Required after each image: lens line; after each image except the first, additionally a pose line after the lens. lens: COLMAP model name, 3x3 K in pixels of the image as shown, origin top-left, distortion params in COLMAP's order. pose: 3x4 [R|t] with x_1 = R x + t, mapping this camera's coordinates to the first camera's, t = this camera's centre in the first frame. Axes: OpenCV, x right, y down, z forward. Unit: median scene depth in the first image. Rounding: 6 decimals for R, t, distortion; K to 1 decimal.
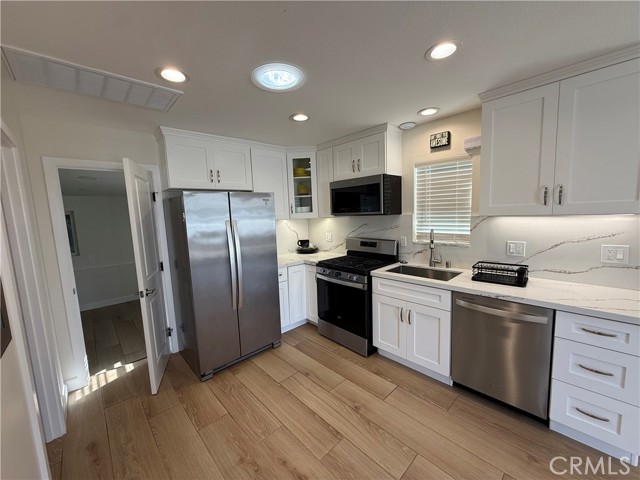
lens RADIAL K [[254.9, 0, 318.6], [0, 254.9, 239.9], [0, 0, 1]] dist [-0.001204, 0.000443]
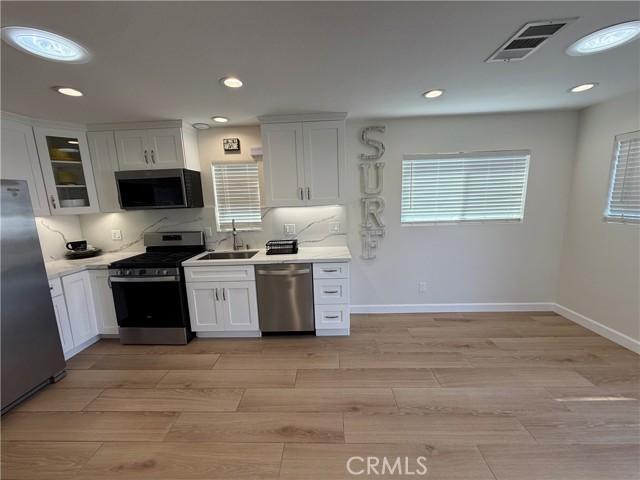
lens RADIAL K [[254.9, 0, 319.1], [0, 254.9, 240.0], [0, 0, 1]] dist [-0.001204, 0.000443]
pose [[0.710026, -0.103407, 0.696541, -0.123712], [0.084664, 0.994520, 0.061341, 0.017933], [-0.699067, 0.015418, 0.714890, -0.152551]]
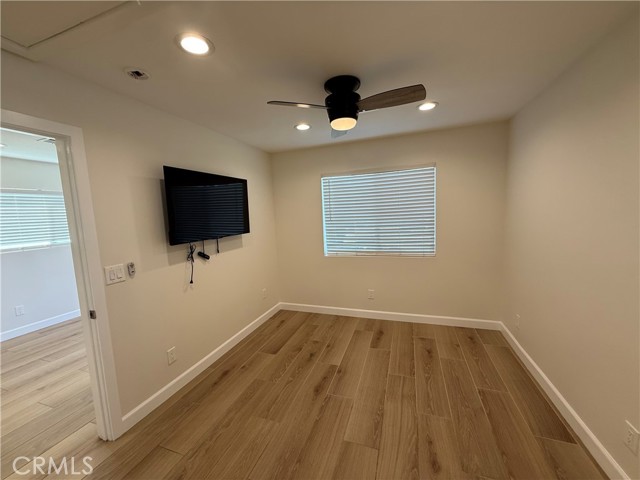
lens RADIAL K [[254.9, 0, 317.0], [0, 254.9, 240.4], [0, 0, 1]] dist [-0.001204, 0.000443]
pose [[-0.455643, -0.036337, 0.889421, -0.878873], [0.159523, 0.979658, 0.121746, 0.108434], [-0.875752, 0.197356, -0.440578, -0.493416]]
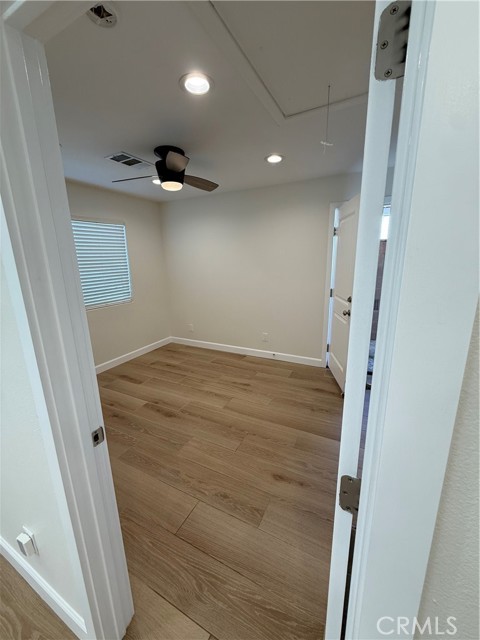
lens RADIAL K [[254.9, 0, 241.0], [0, 254.9, 318.0], [0, 0, 1]] dist [-0.001204, 0.000443]
pose [[-0.939826, 0.134985, -0.313857, -0.069040], [0.022026, 0.940668, 0.338612, 0.011369], [0.340943, 0.311323, -0.887038, 0.134505]]
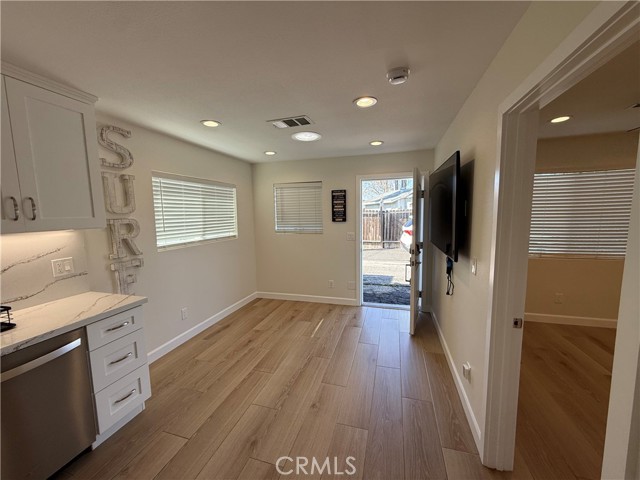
lens RADIAL K [[254.9, 0, 318.5], [0, 254.9, 240.7], [0, 0, 1]] dist [-0.001204, 0.000443]
pose [[-0.502496, -0.044605, 0.863428, -0.240033], [0.134697, 0.982435, 0.129143, -0.036323], [-0.854023, 0.181195, -0.487661, 0.445225]]
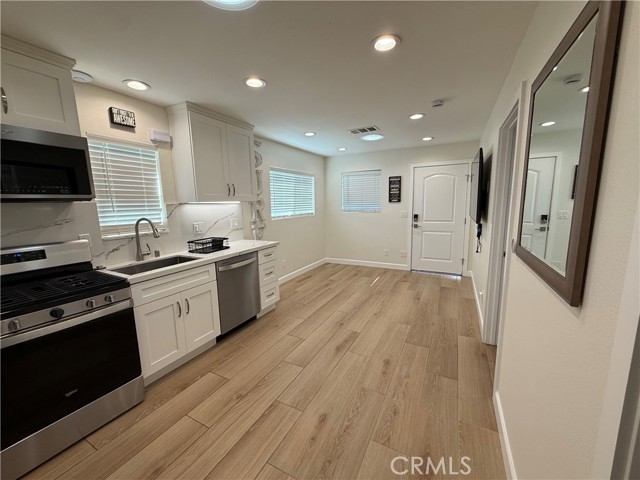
lens RADIAL K [[254.9, 0, 318.5], [0, 254.9, 240.3], [0, 0, 1]] dist [-0.001204, 0.000443]
pose [[-0.321020, -0.094446, 0.942351, -0.673281], [0.141555, 0.979053, 0.146346, -0.009424], [-0.936434, 0.180374, -0.300927, 0.772645]]
